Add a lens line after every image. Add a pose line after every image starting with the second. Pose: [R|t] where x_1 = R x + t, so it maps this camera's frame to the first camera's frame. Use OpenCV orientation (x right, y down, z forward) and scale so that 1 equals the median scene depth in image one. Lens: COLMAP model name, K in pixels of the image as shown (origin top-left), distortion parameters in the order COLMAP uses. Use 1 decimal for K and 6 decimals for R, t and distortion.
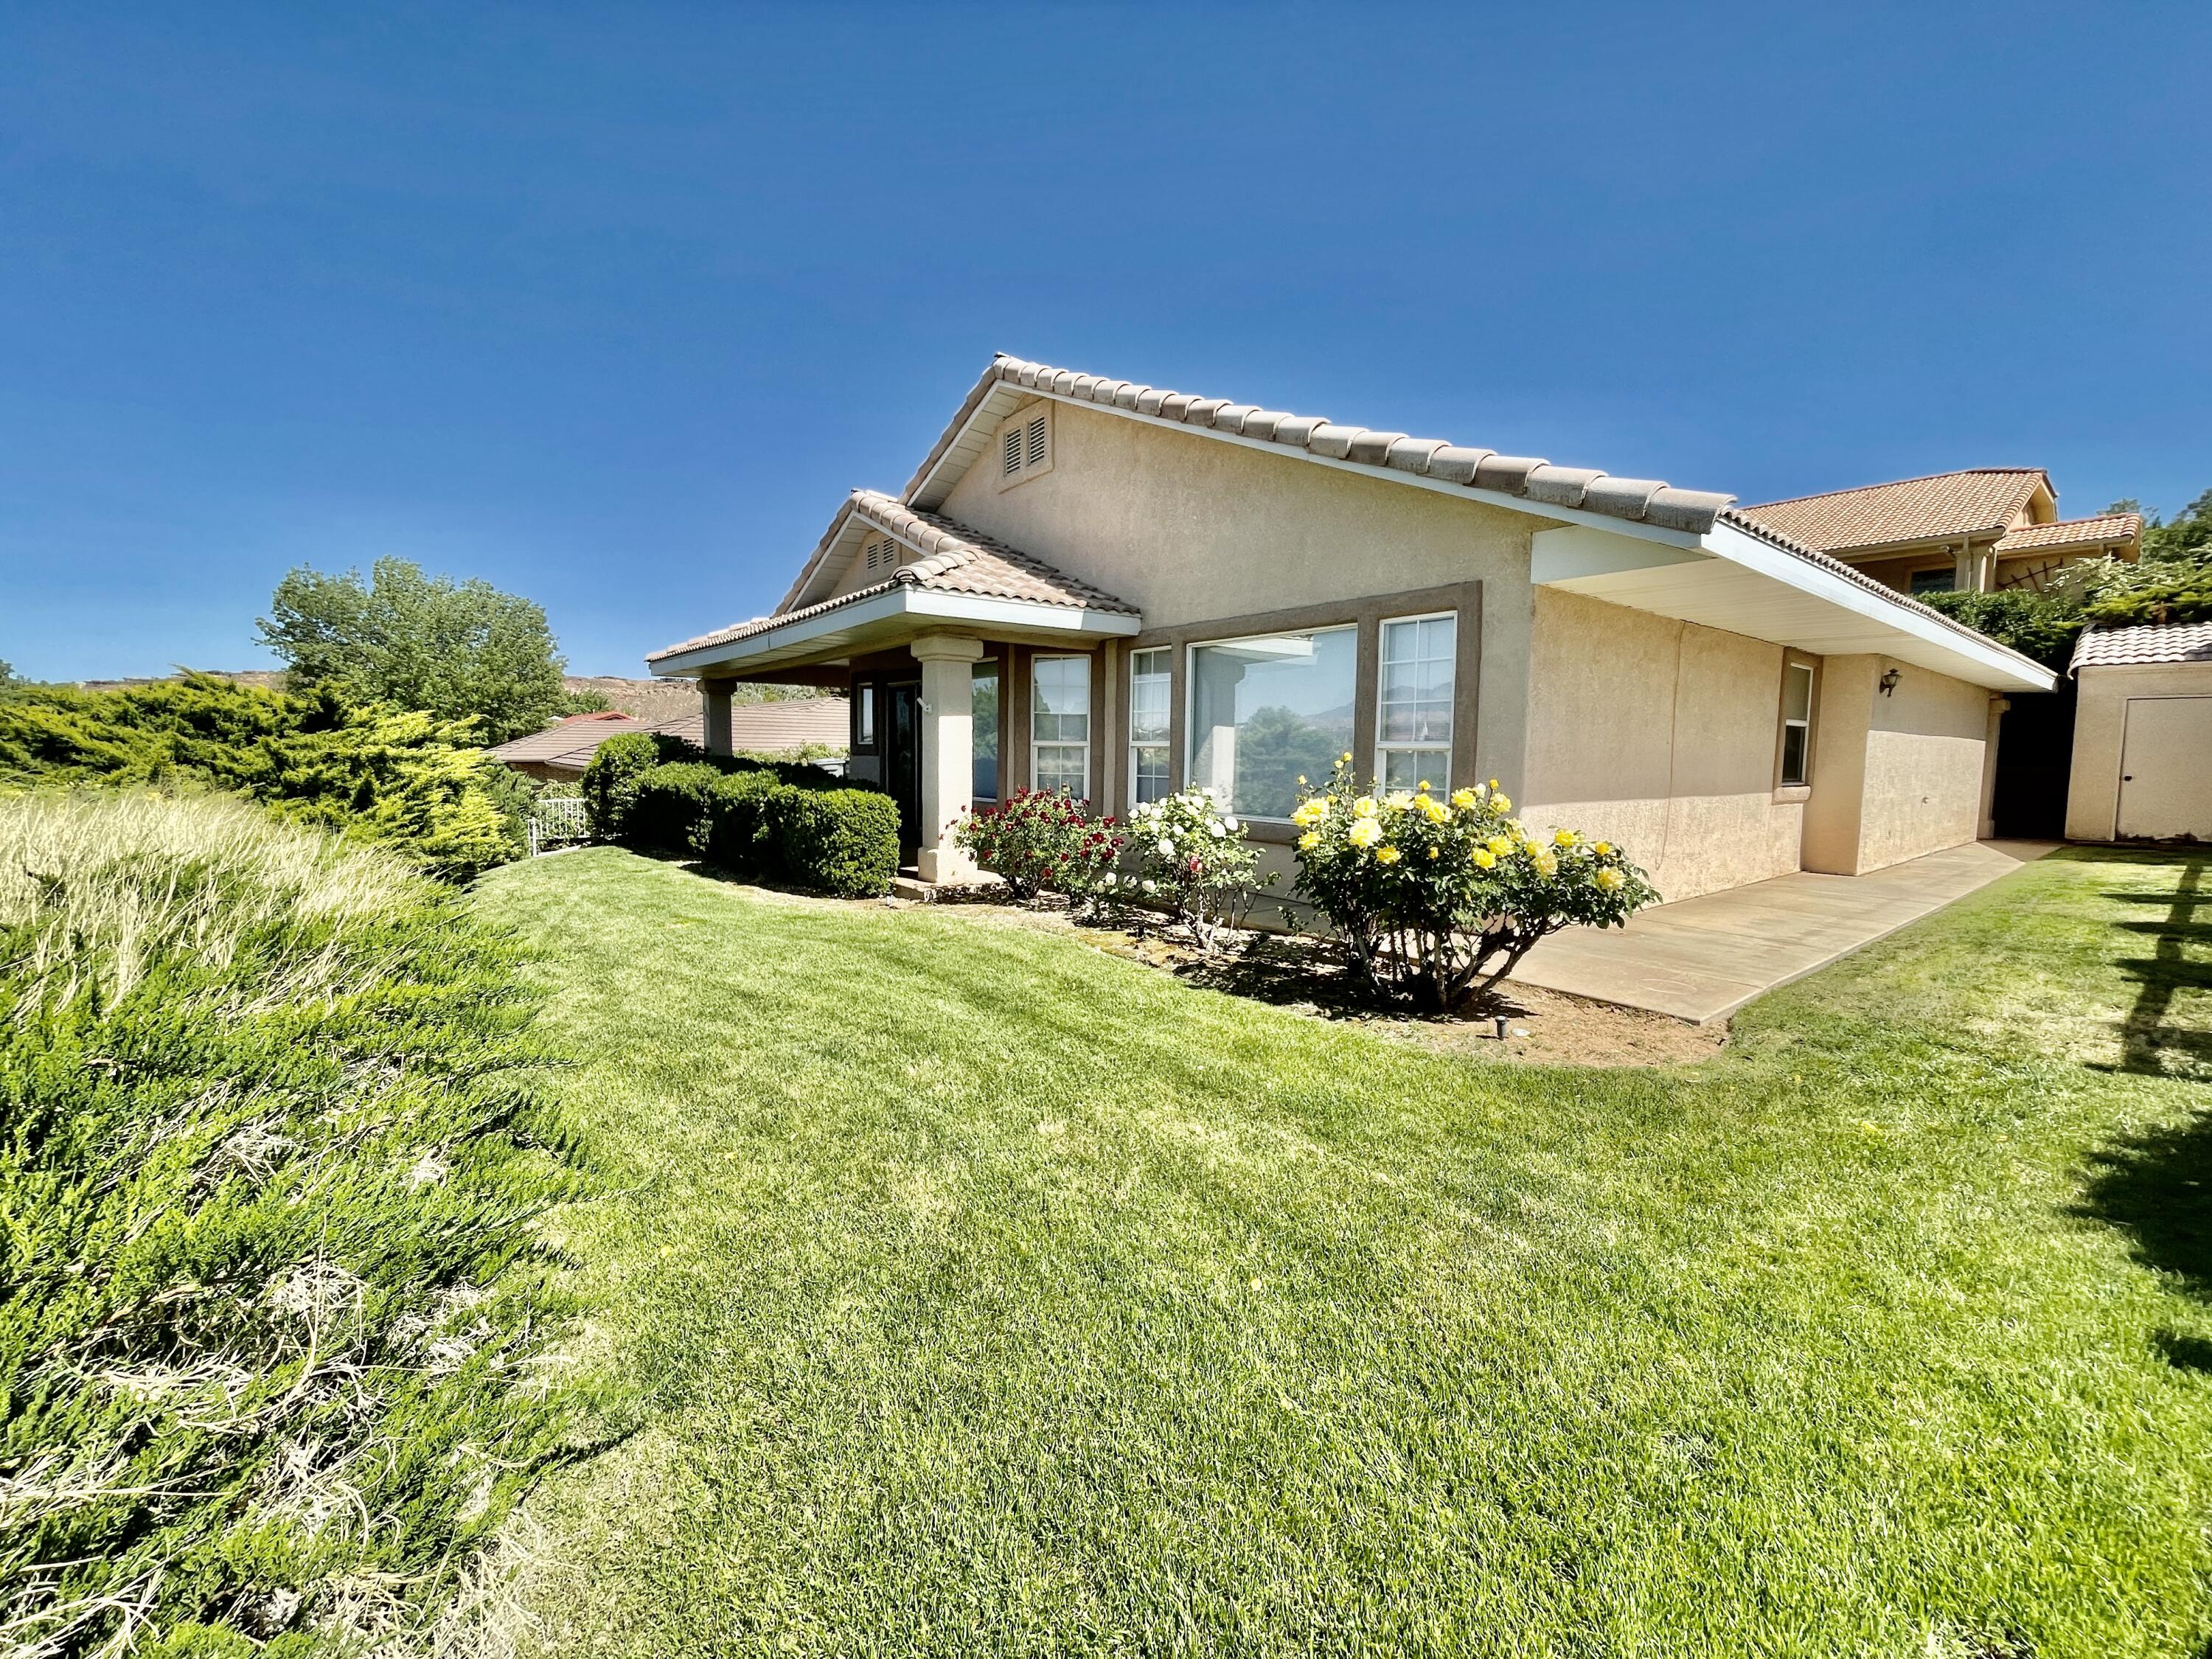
lens RADIAL K [[901.7, 0, 1111.1], [0, 901.7, 834.5], [0, 0, 1]] dist [0.000402, -0.000001]
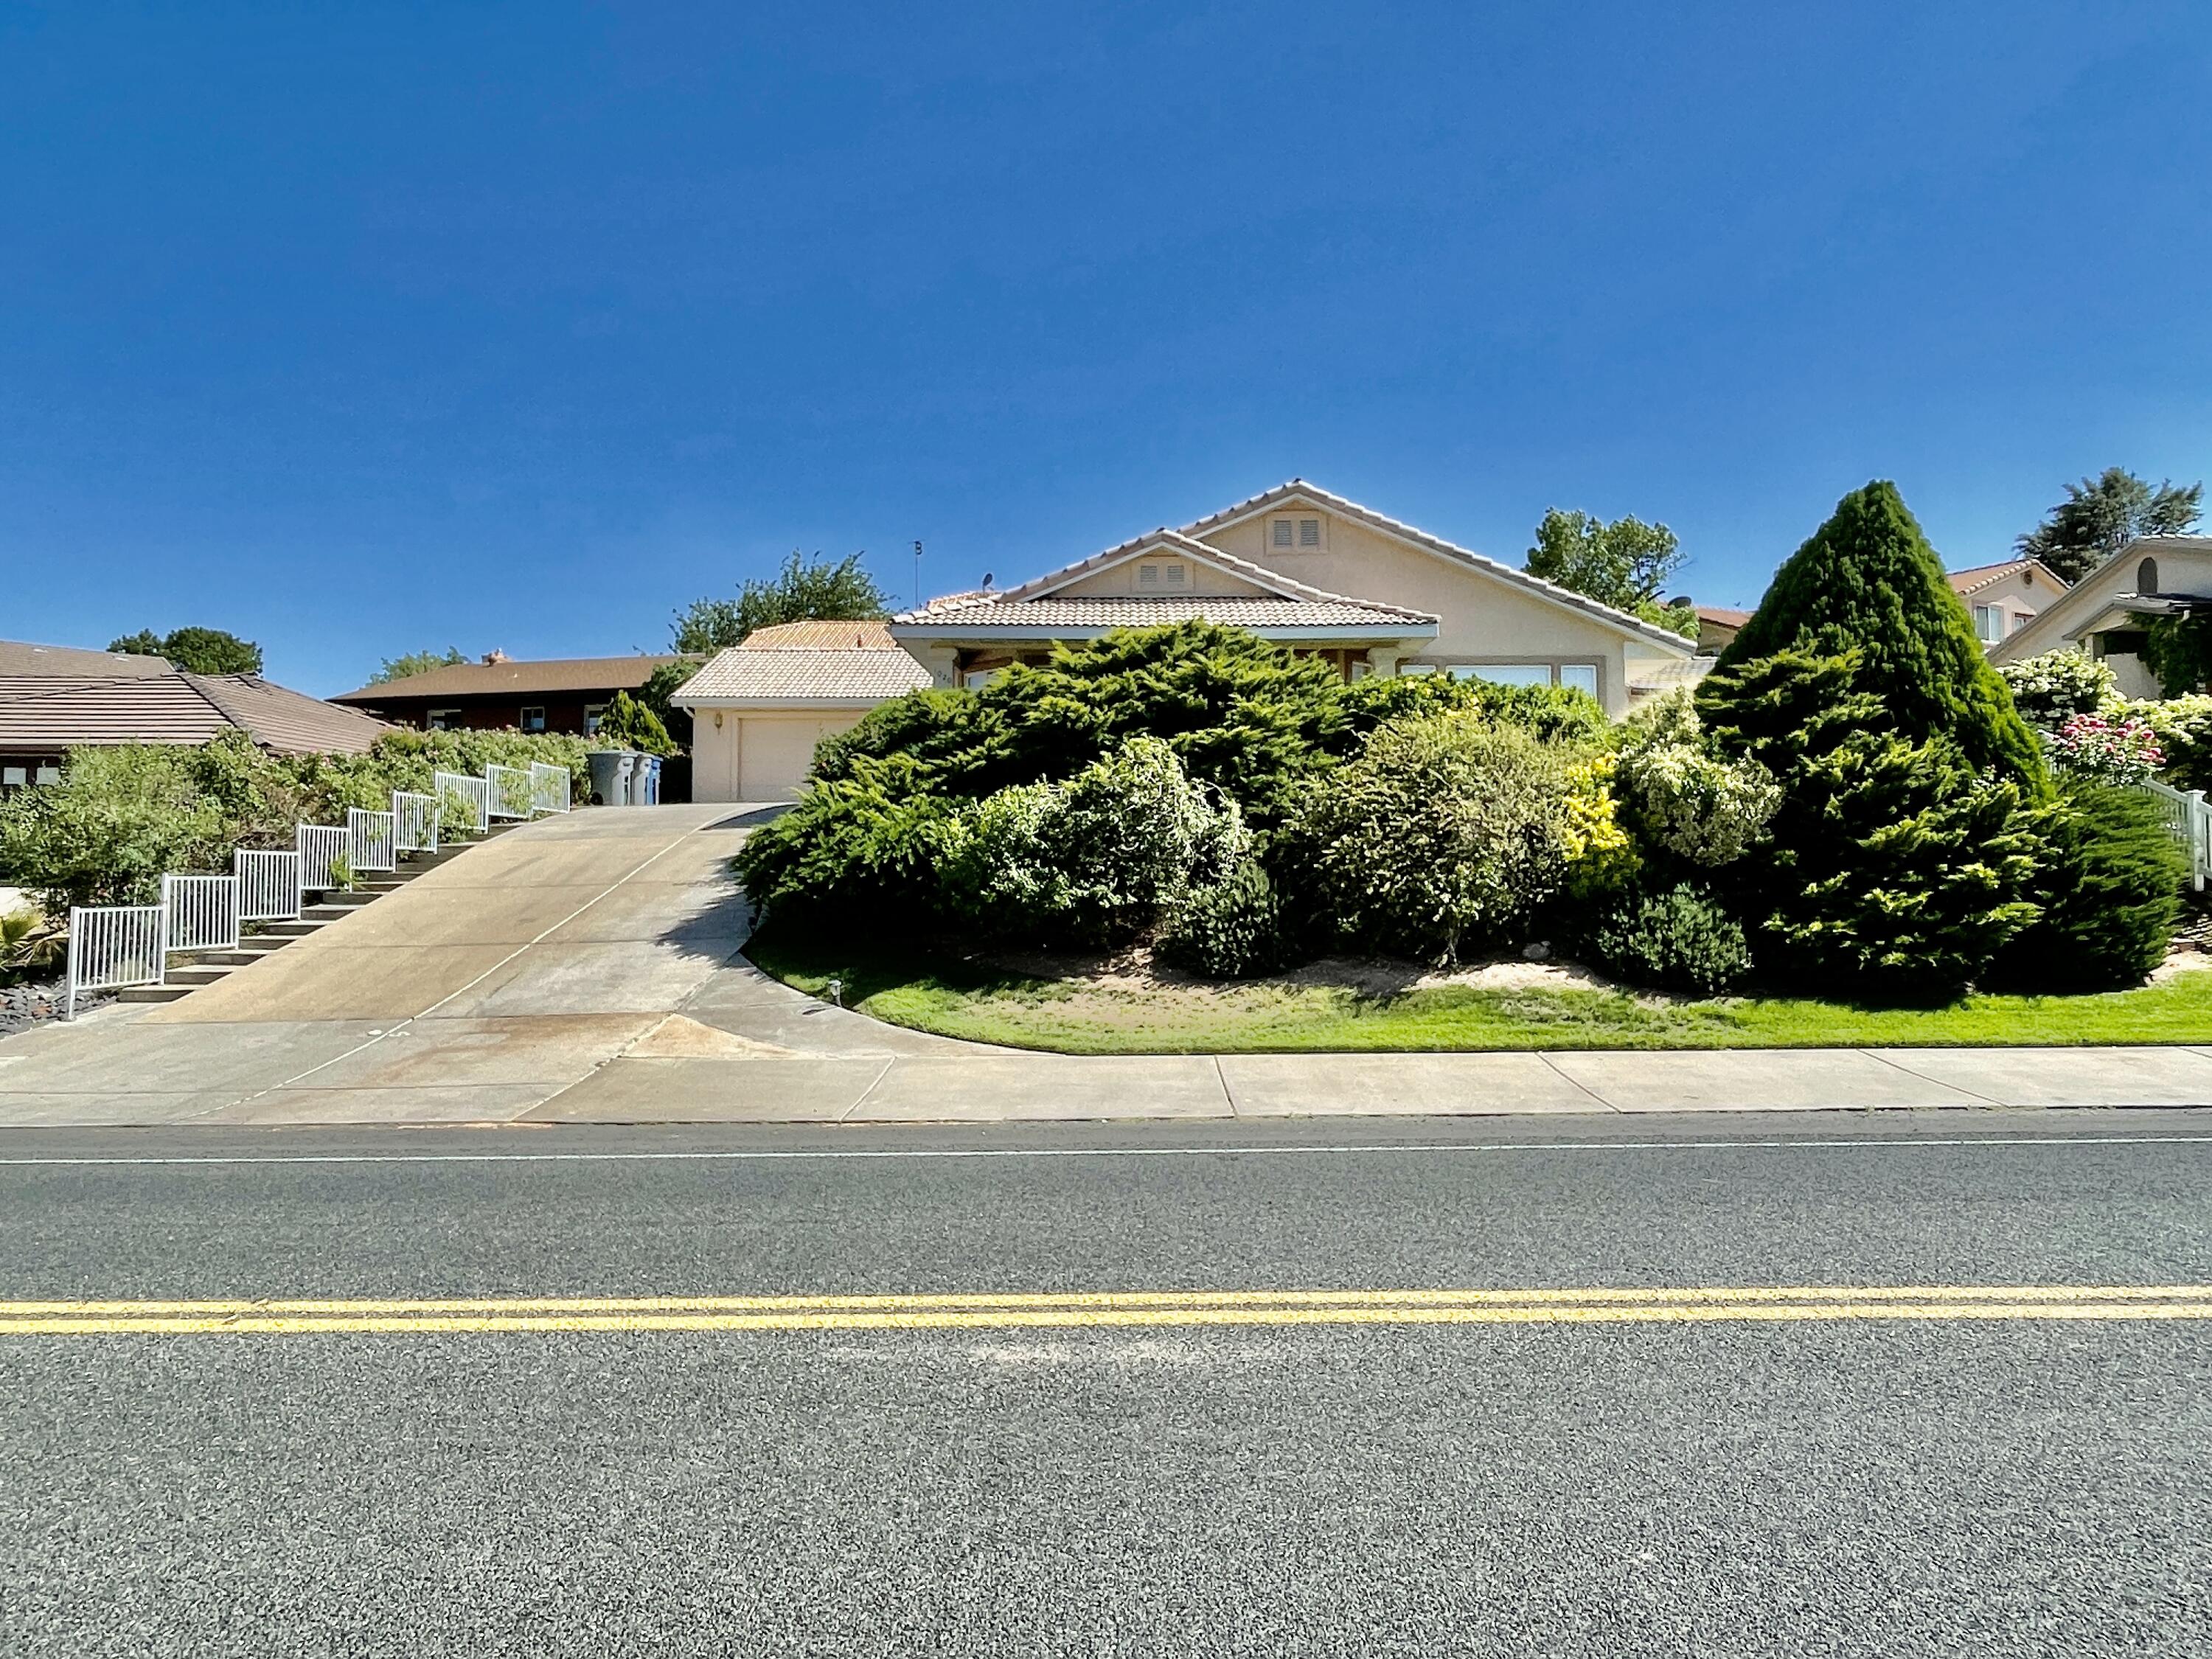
lens RADIAL K [[1460.4, 0, 1101.8], [0, 1460.4, 837.5], [0, 0, 1]] dist [0.005758, 0.001818]
pose [[0.627536, 0.000794, 0.778587, -3.272496], [0.075915, 0.995172, -0.062201, 0.351686], [-0.774878, 0.098140, 0.624446, -0.441244]]
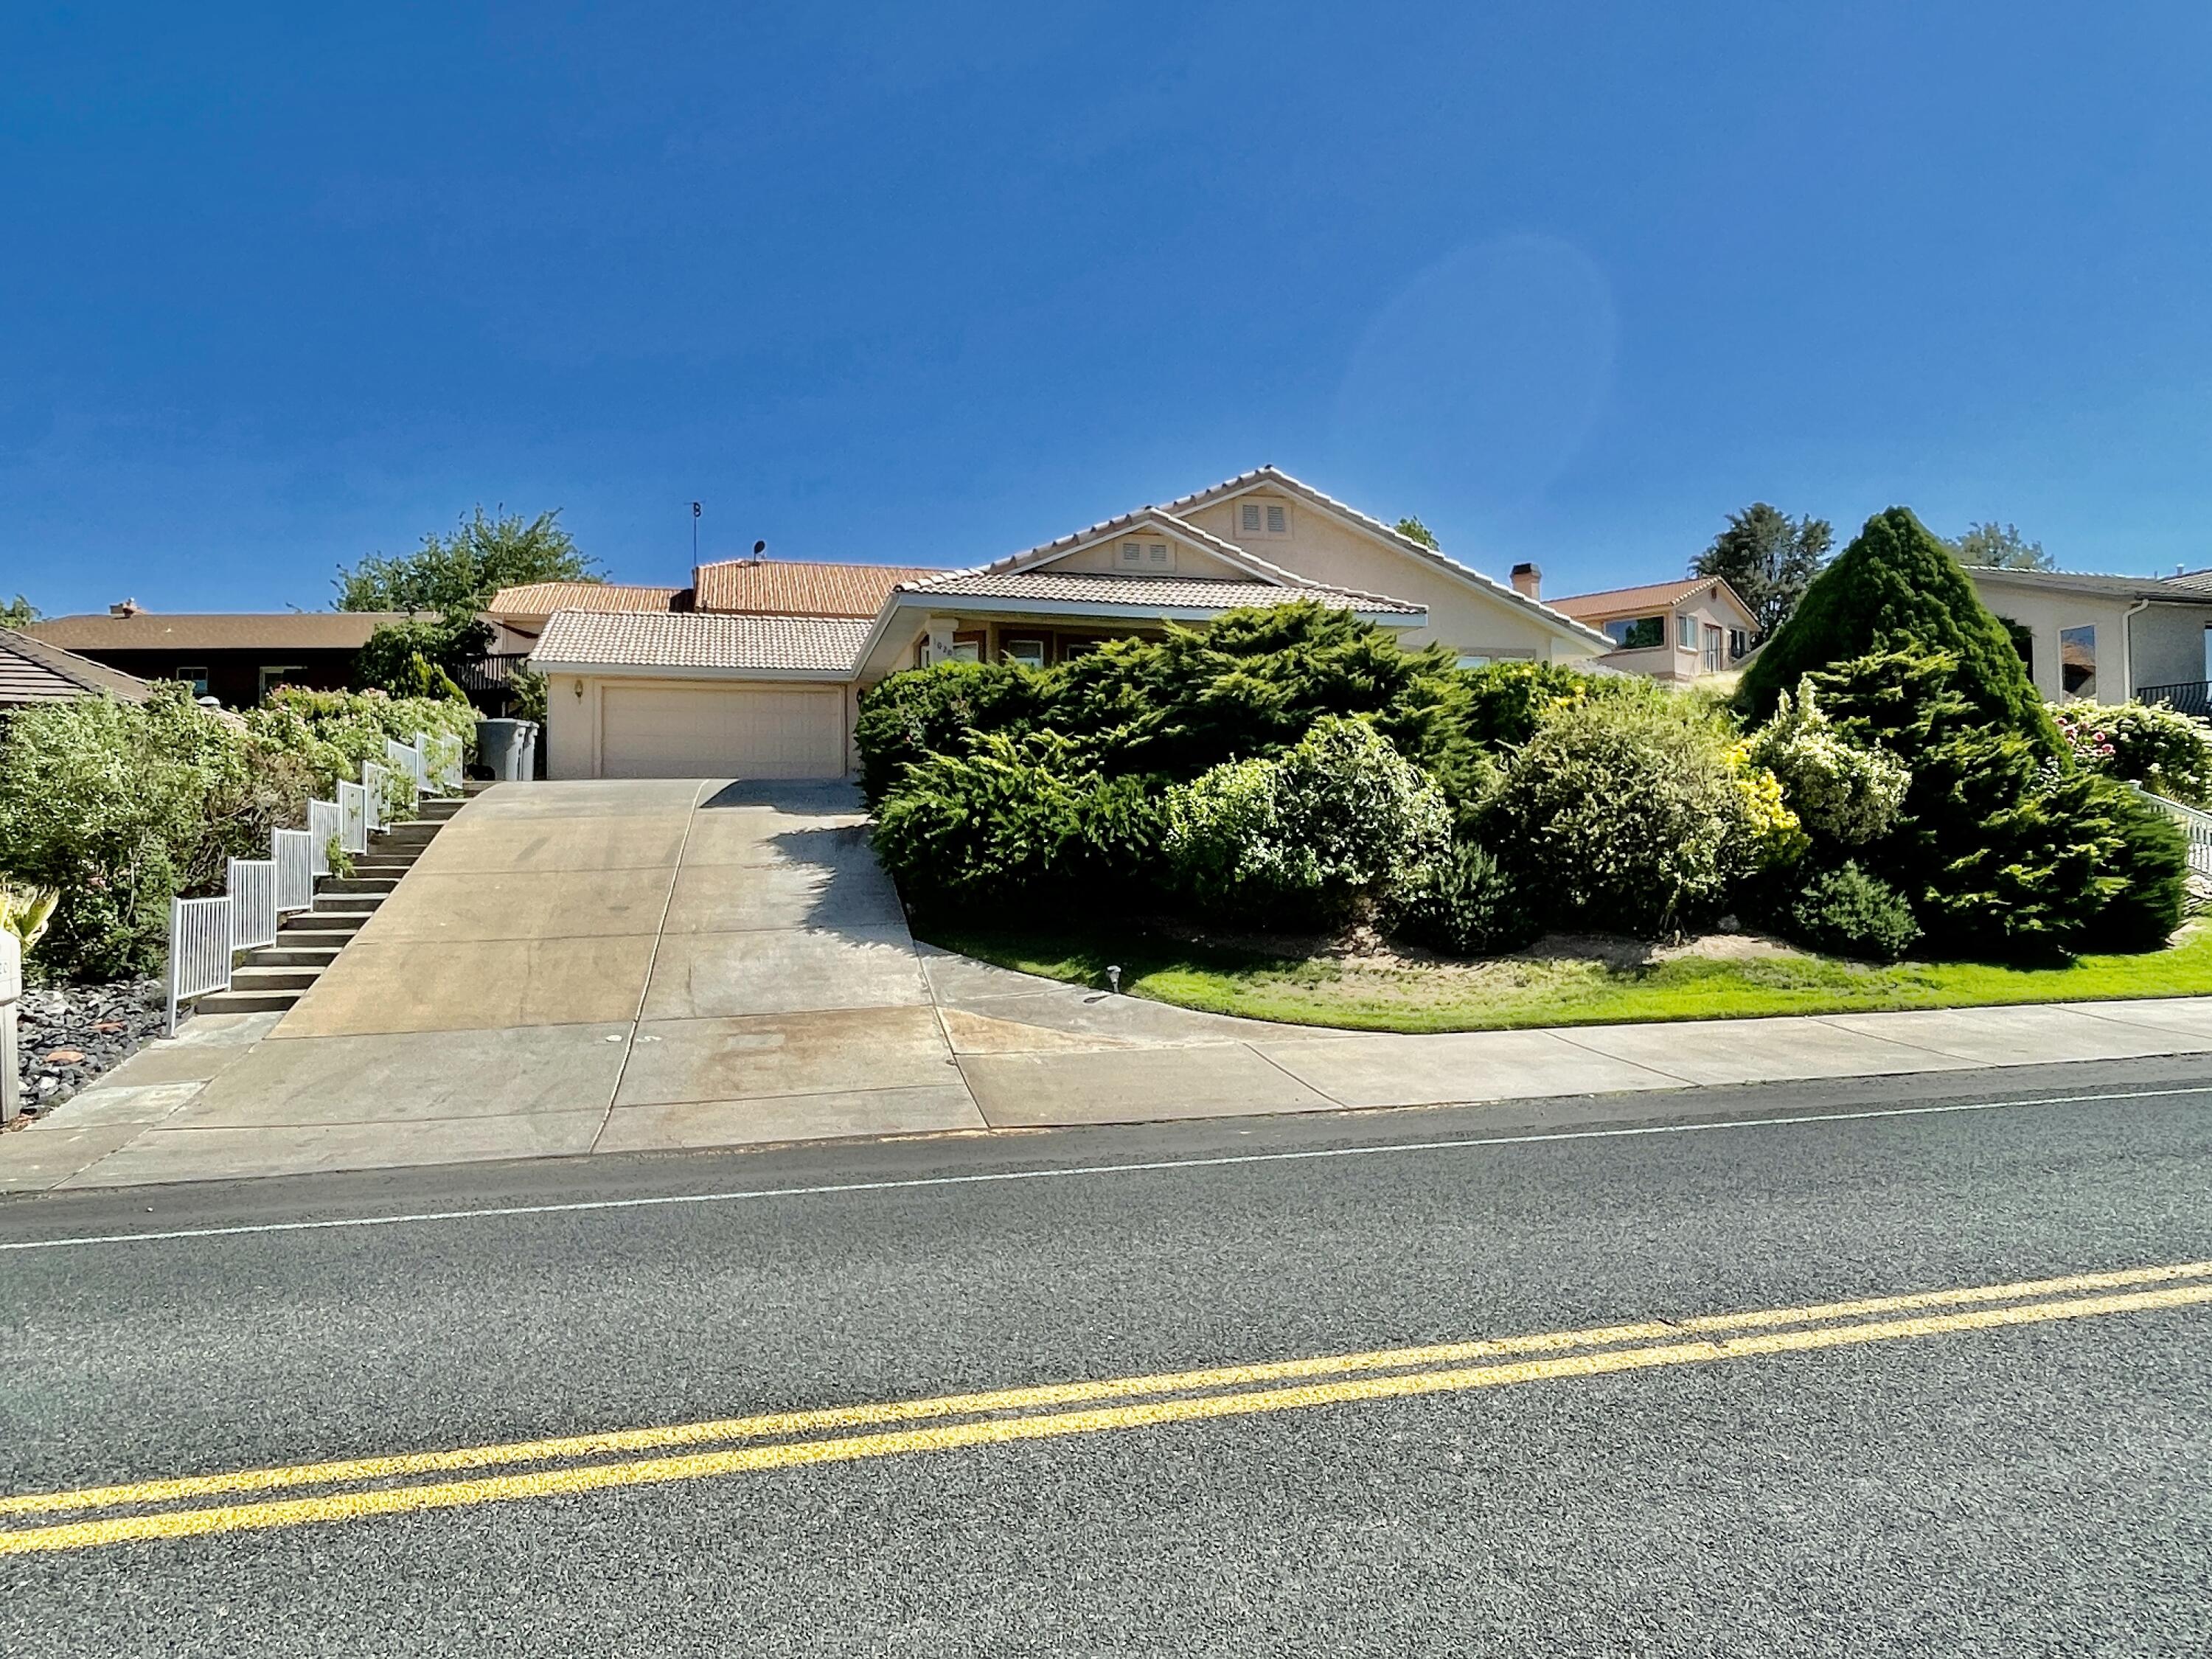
lens RADIAL K [[1460.4, 0, 1103.5], [0, 1460.4, 829.3], [0, 0, 1]] dist [0.005758, 0.001818]
pose [[0.403026, -0.003276, 0.915183, -3.683305], [0.086720, 0.995631, -0.034626, 0.282765], [-0.911071, 0.093320, 0.401549, 0.338973]]
